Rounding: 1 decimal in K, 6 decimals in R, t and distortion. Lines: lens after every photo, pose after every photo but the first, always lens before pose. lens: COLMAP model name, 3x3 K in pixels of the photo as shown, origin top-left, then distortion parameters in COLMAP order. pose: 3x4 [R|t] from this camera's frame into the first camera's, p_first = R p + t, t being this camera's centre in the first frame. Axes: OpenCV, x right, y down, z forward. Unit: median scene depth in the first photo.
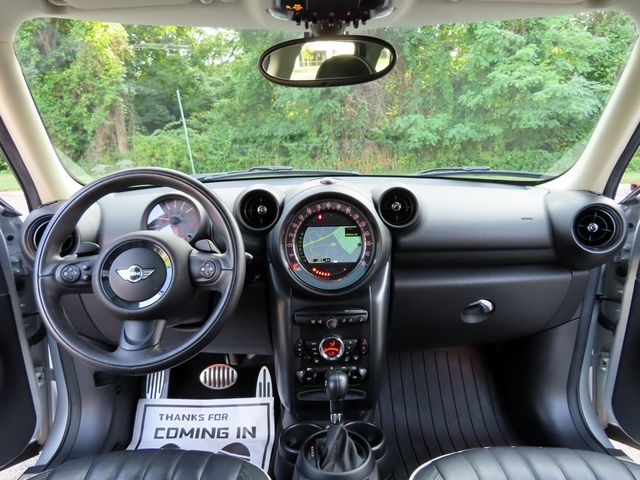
lens RADIAL K [[457.1, 0, 319.5], [0, 457.1, 240.9], [0, 0, 1]] dist [-0.007534, 0.005809]
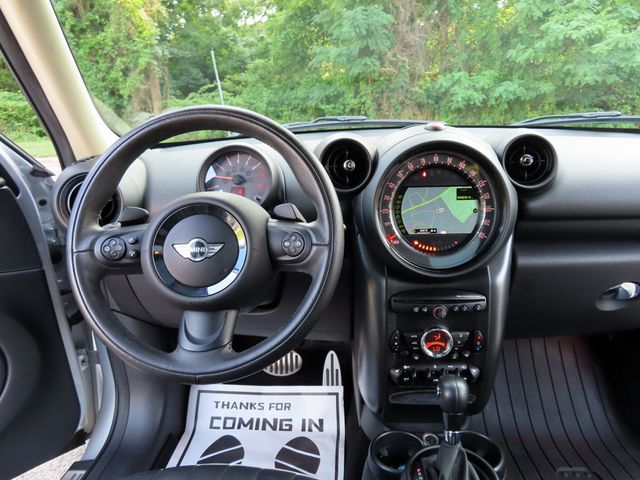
lens RADIAL K [[457.1, 0, 319.5], [0, 457.1, 240.9], [0, 0, 1]] dist [-0.007534, 0.005809]
pose [[0.997448, 0.005543, -0.071177, -0.115878], [-0.000172, 0.997165, 0.075250, 0.001314], [0.071392, -0.075045, 0.994621, 0.209145]]
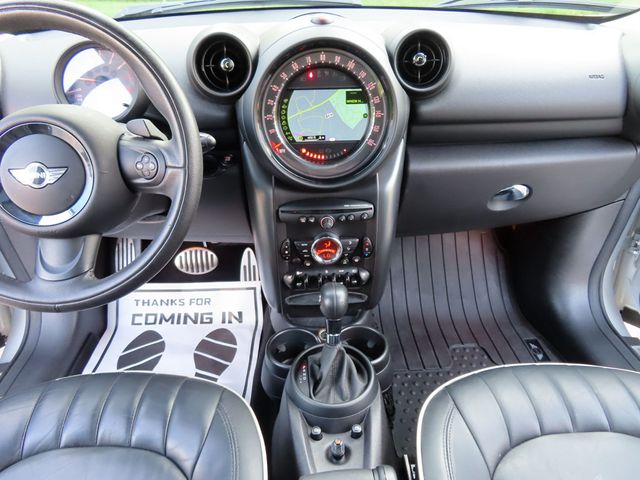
lens RADIAL K [[459.0, 0, 320.3], [0, 459.0, 241.8], [0, 0, 1]] dist [-0.021703, 0.028217]
pose [[0.999757, -0.007616, 0.020687, -0.000895], [0.000158, 0.940876, 0.338750, -0.048455], [-0.022043, -0.338664, 0.940649, 0.242061]]
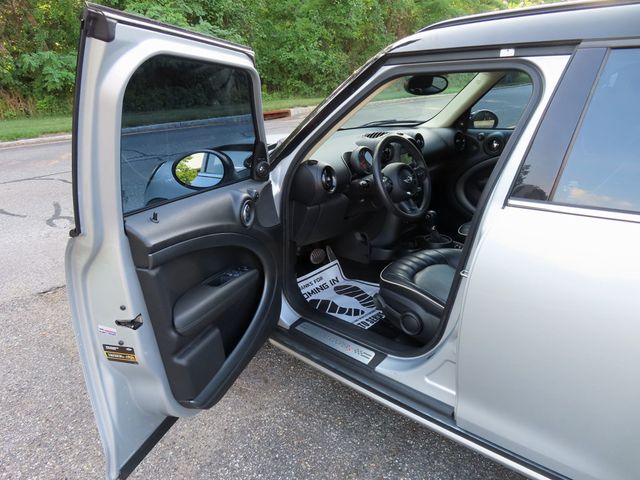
lens RADIAL K [[457.1, 0, 319.5], [0, 457.1, 240.9], [0, 0, 1]] dist [-0.007534, 0.005809]
pose [[0.677131, -0.264823, 0.686558, -1.856639], [0.167834, 0.963987, 0.206305, -0.147816], [-0.716467, -0.024468, 0.697191, -0.267426]]
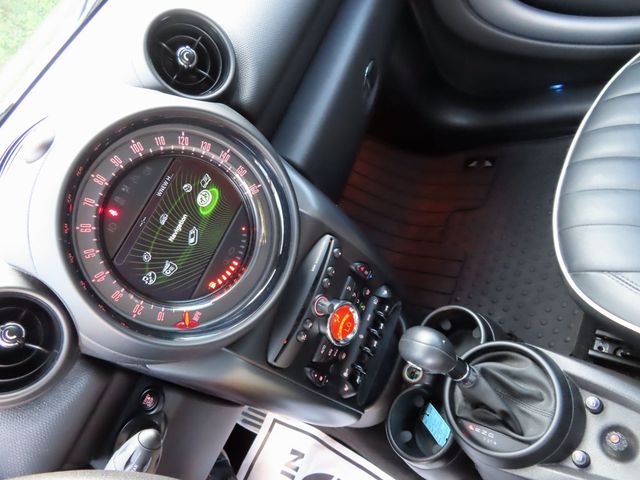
lens RADIAL K [[459.0, 0, 320.3], [0, 459.0, 241.8], [0, 0, 1]] dist [-0.021703, 0.028217]
pose [[0.436196, -0.858272, 0.270375, -0.049814], [0.698033, 0.512349, 0.500249, -0.112254], [-0.567876, -0.029476, 0.822586, 0.538167]]
